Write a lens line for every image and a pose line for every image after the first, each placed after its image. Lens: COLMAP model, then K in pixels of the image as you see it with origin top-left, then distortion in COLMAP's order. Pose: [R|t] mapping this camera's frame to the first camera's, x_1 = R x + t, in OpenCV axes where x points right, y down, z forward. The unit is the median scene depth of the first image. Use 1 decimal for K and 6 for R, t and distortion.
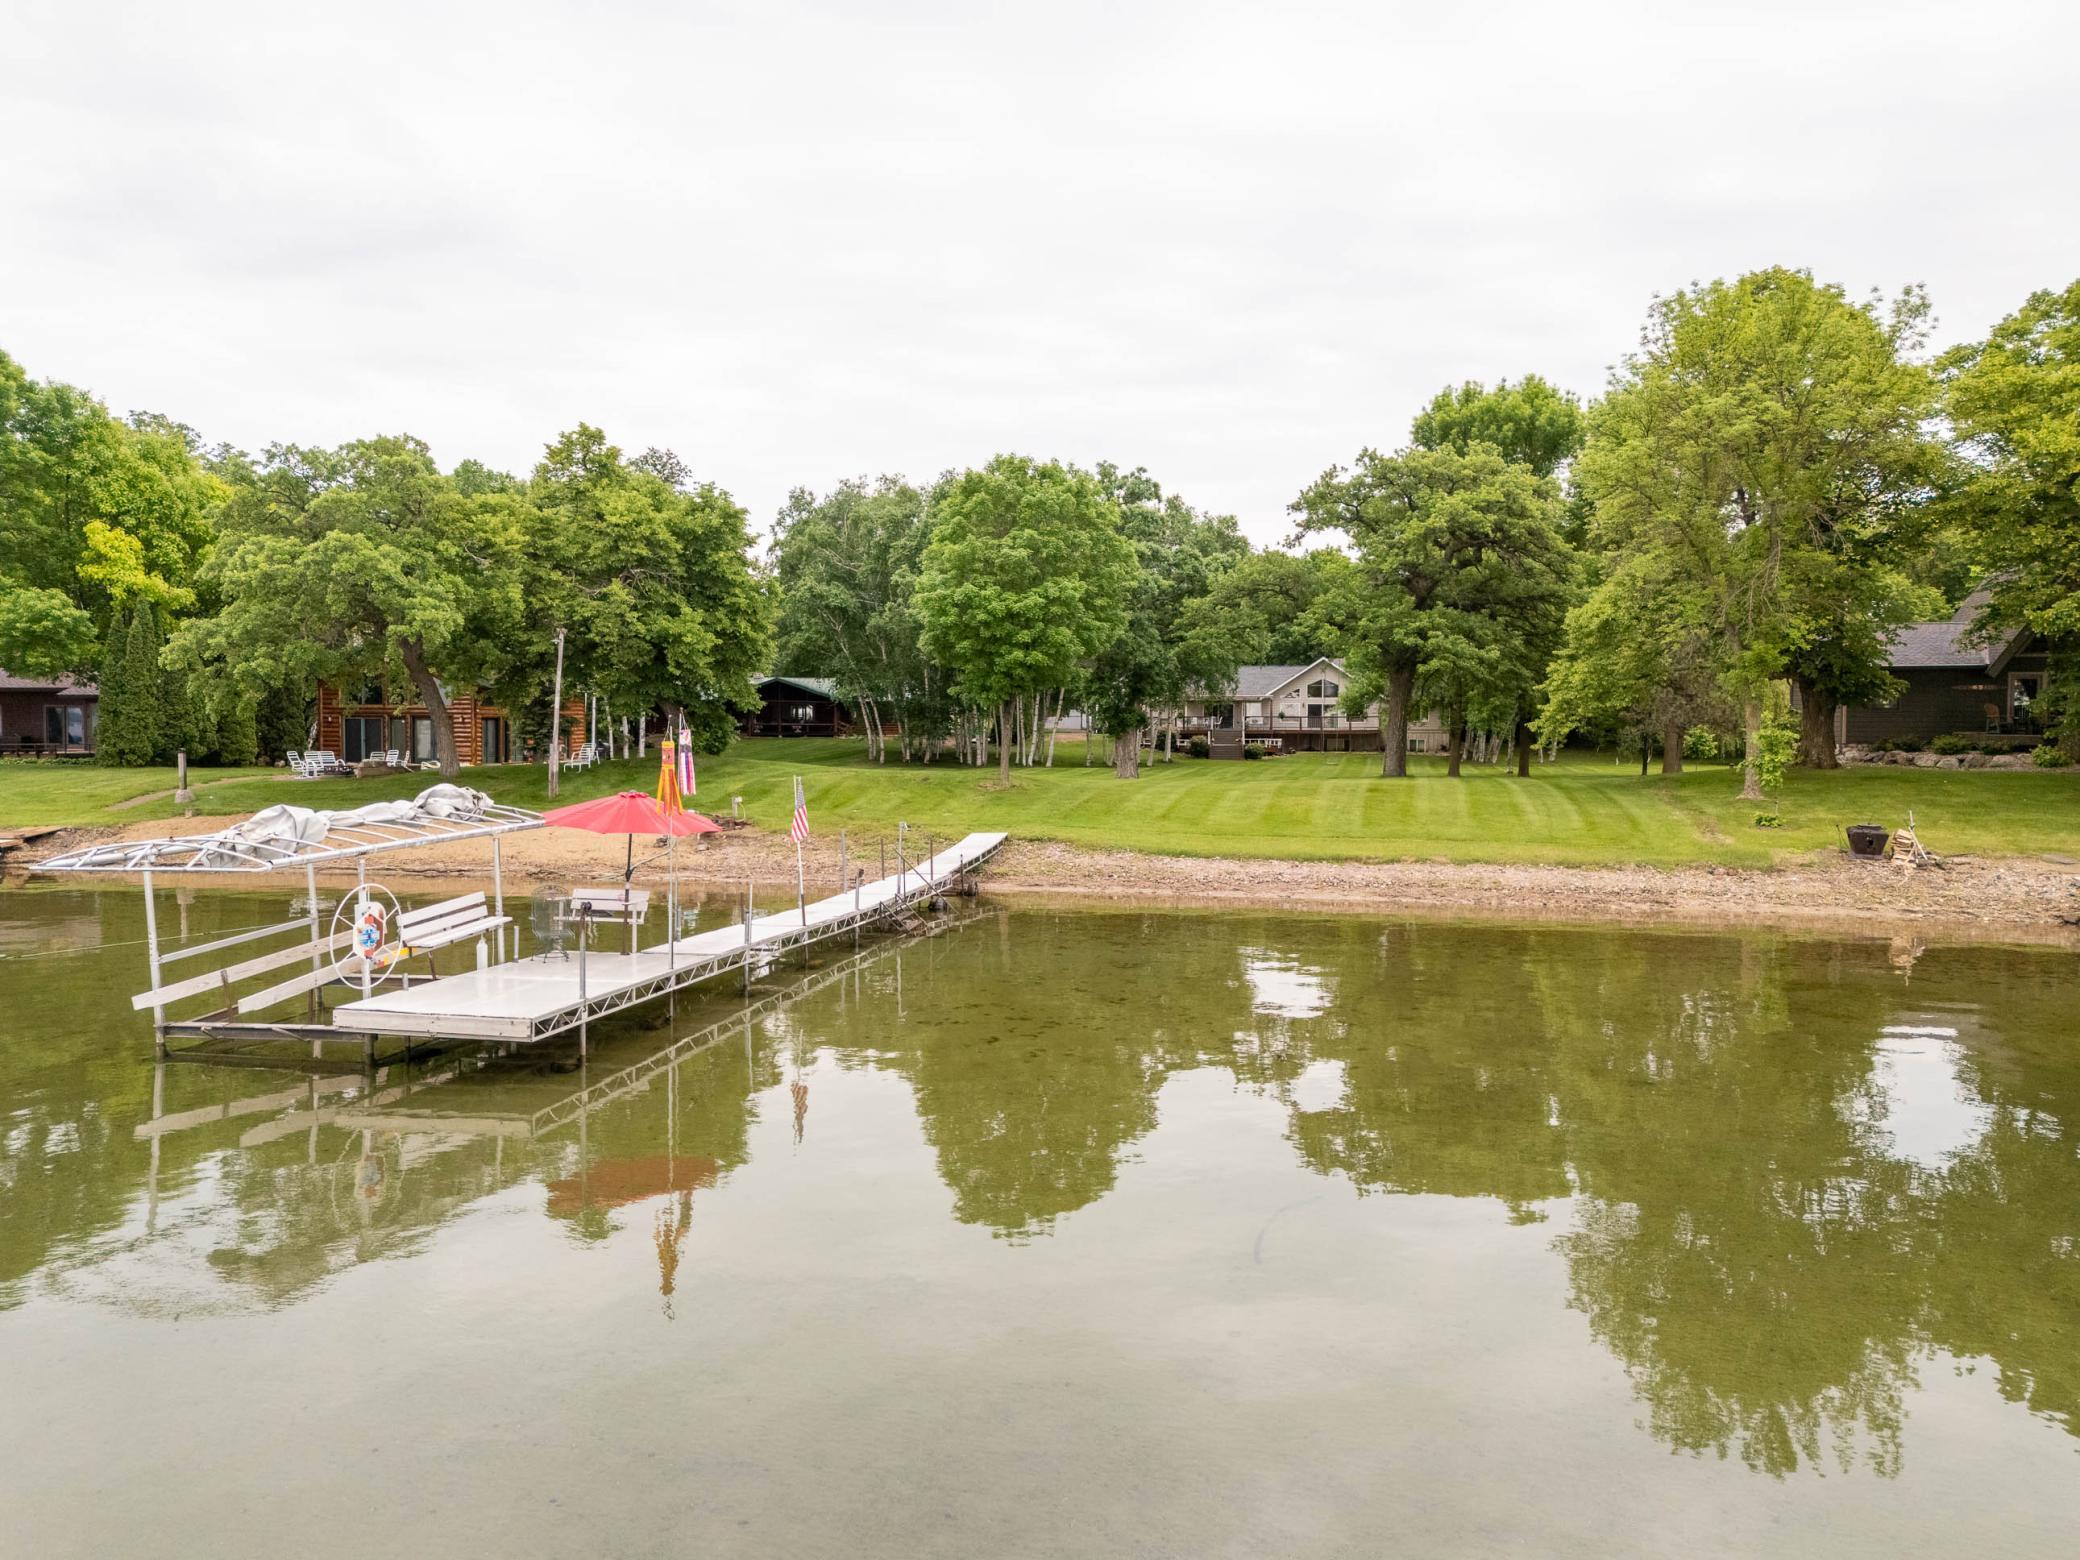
lens RADIAL K [[1536.0, 0, 1013.9], [0, 1536.0, 784.8], [0, 0, 1]] dist [0.076057, -0.048356]
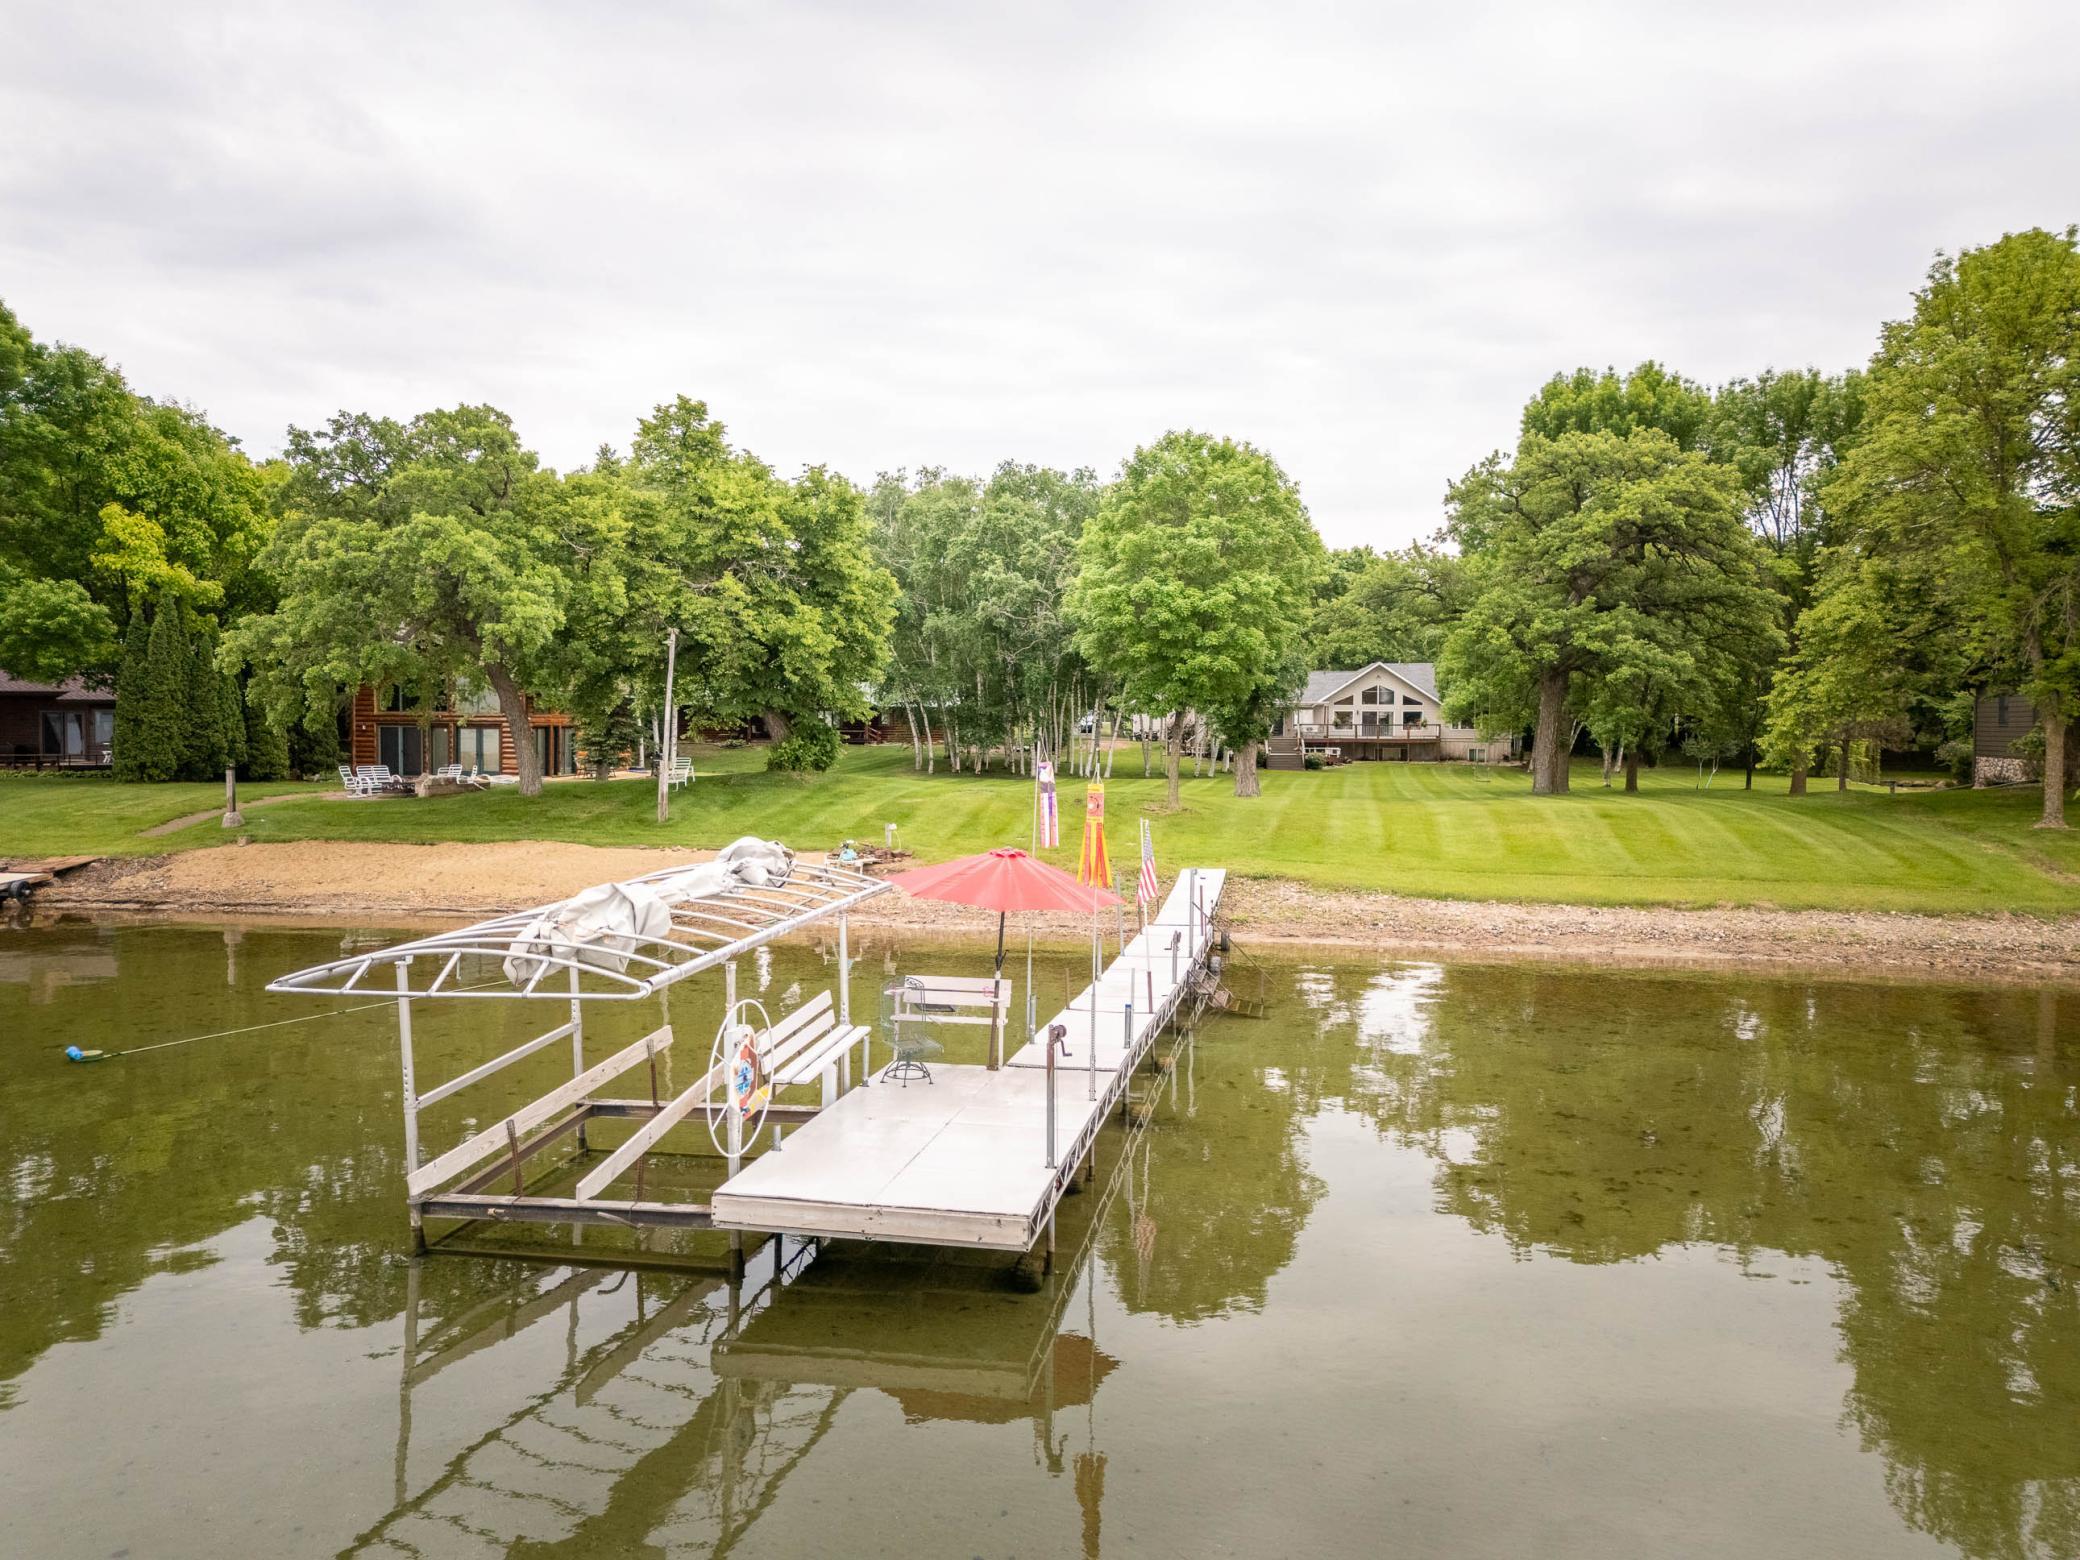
lens RADIAL K [[1536.0, 0, 1013.9], [0, 1536.0, 784.8], [0, 0, 1]] dist [0.076057, -0.048356]
pose [[0.999647, 0.002267, 0.026470, -0.104363], [-0.002218, 0.999996, -0.001869, -0.009769], [-0.026474, 0.001809, 0.999648, 0.107052]]
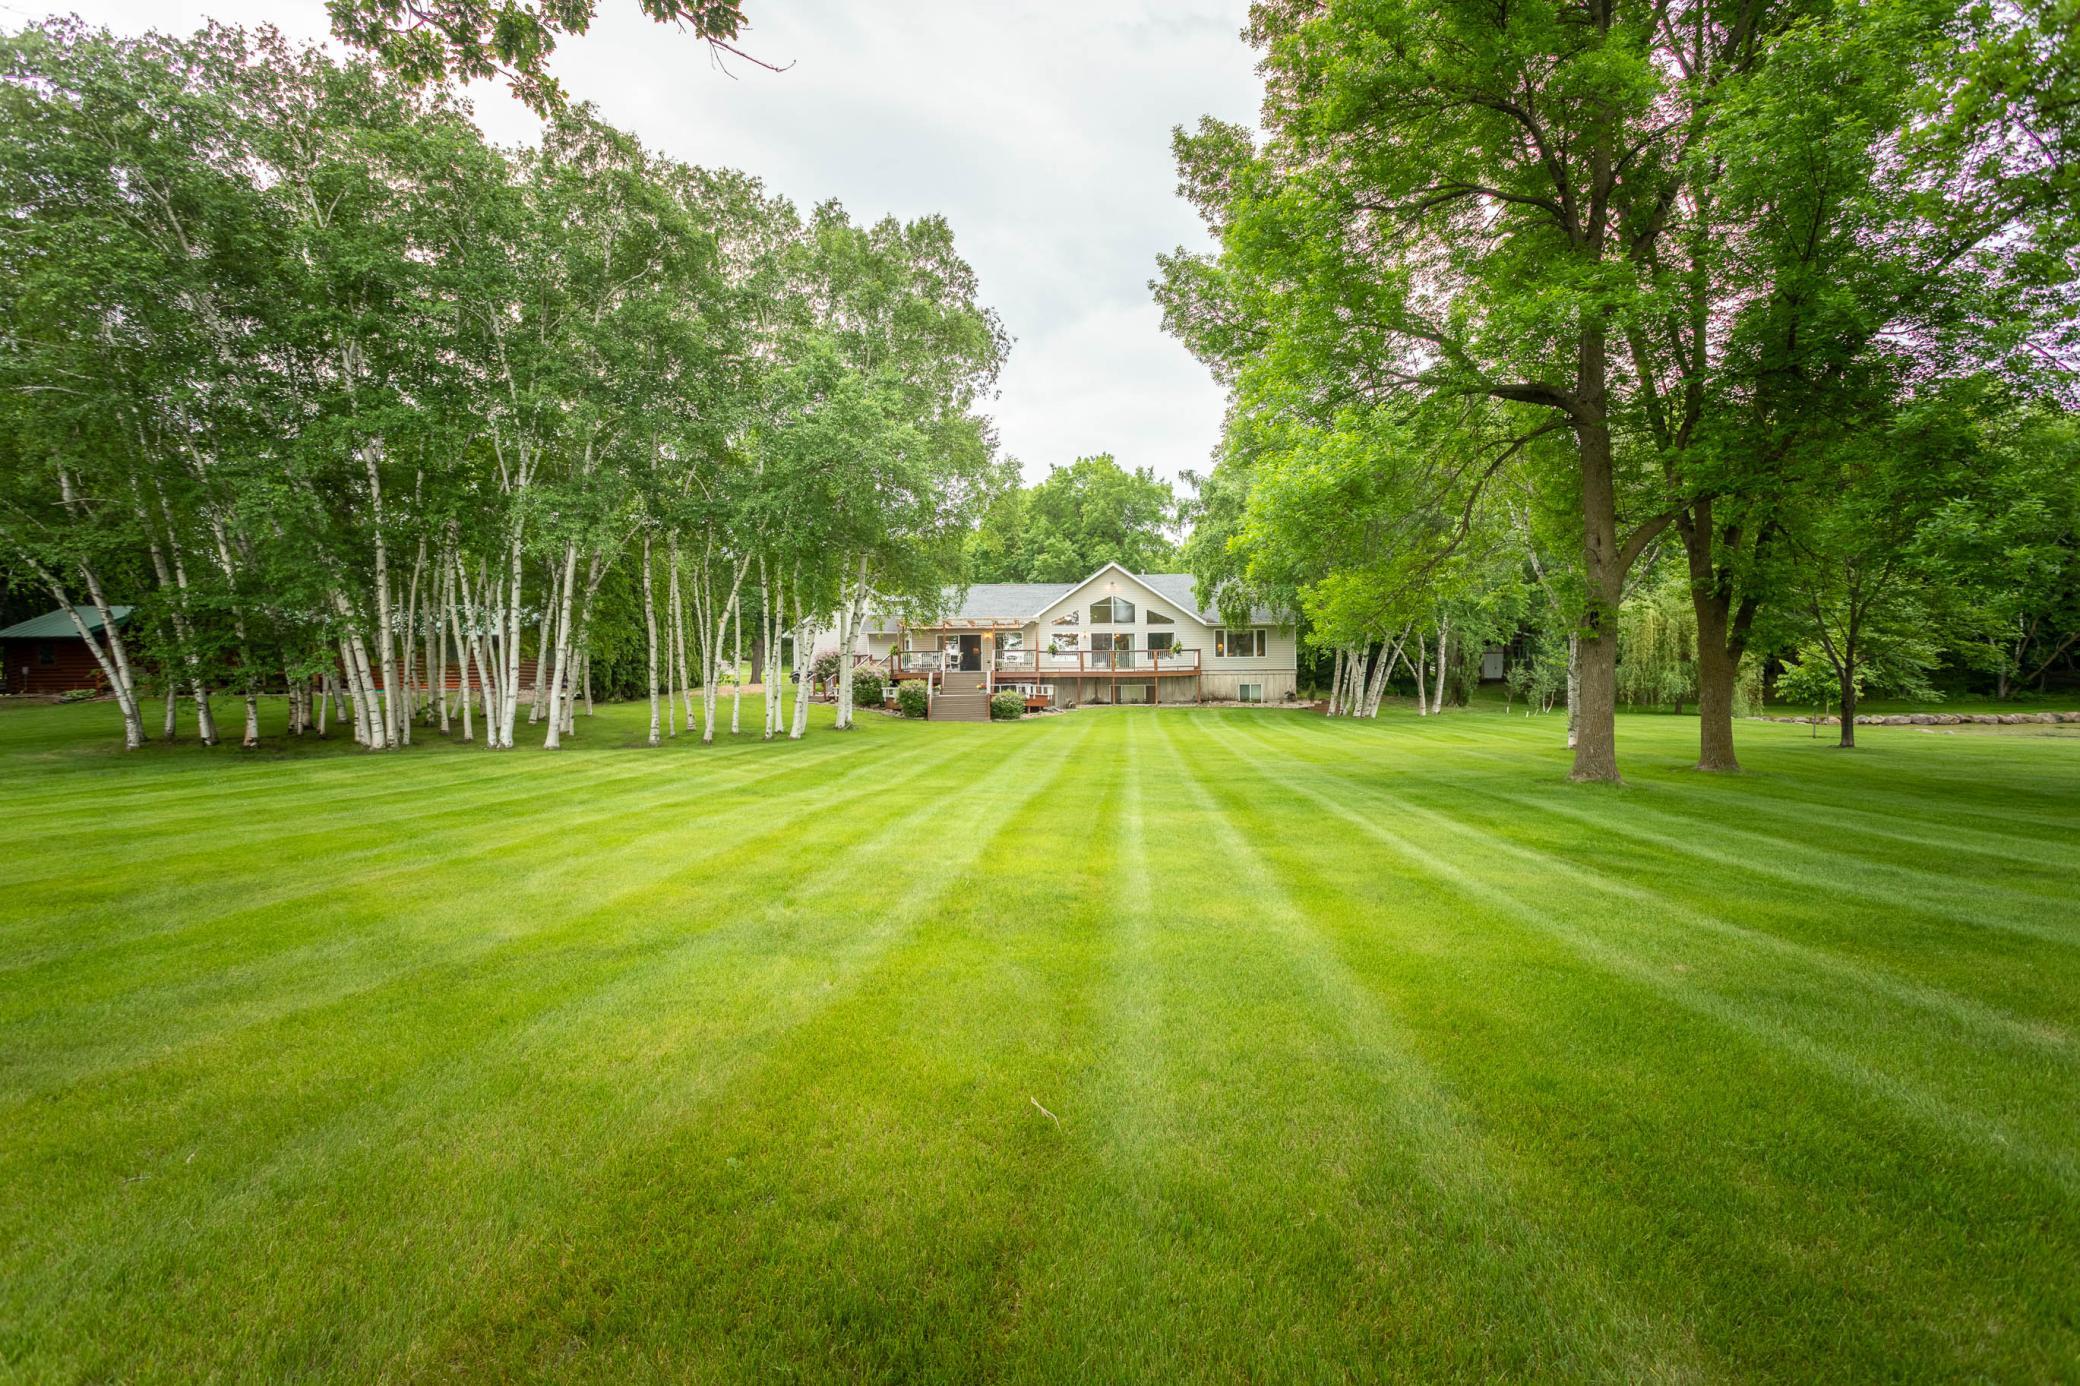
lens RADIAL K [[987.1, 0, 1034.9], [0, 987.1, 688.7], [0, 0, 1]] dist [0.009577, -0.000109]
pose [[0.988619, -0.013303, 0.149849, 0.213941], [0.019117, 0.999117, -0.037425, -0.027148], [-0.149219, 0.039863, 0.988000, 1.216315]]
